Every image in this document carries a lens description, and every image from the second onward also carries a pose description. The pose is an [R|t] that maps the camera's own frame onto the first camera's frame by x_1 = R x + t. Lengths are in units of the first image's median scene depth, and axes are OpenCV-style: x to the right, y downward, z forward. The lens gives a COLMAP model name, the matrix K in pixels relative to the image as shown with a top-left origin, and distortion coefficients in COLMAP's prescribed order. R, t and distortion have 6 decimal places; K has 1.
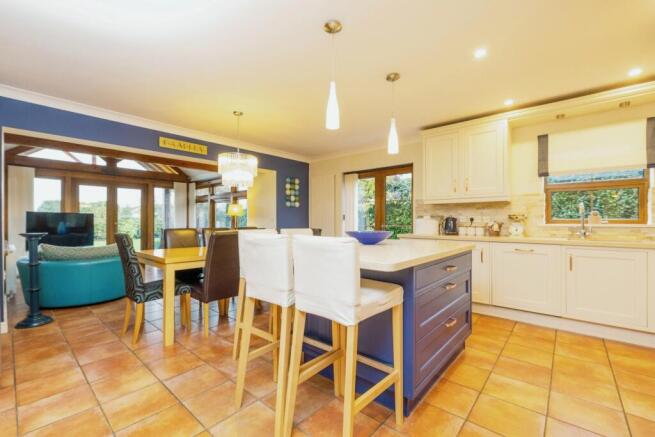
lens RADIAL K [[277.4, 0, 330.0], [0, 277.4, 221.5], [0, 0, 1]] dist [0.000684, 0.000188]
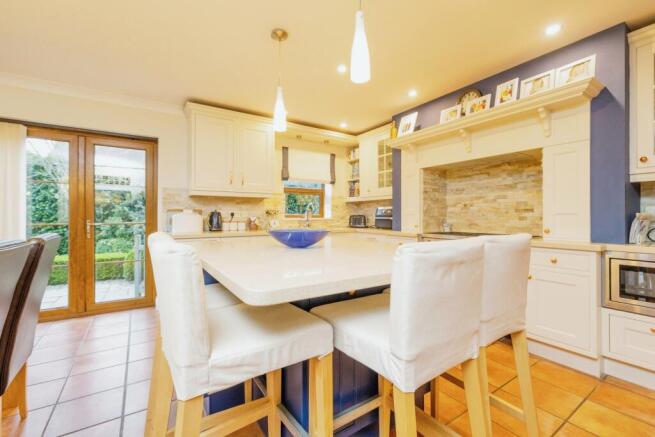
lens RADIAL K [[277.4, 0, 327.2], [0, 277.4, 215.3], [0, 0, 1]] dist [0.000684, 0.000188]
pose [[0.271253, 0.000043, 0.962508, -0.341471], [0.004278, 0.999990, -0.001250, -0.001713], [-0.962498, 0.004457, 0.271251, 0.435663]]
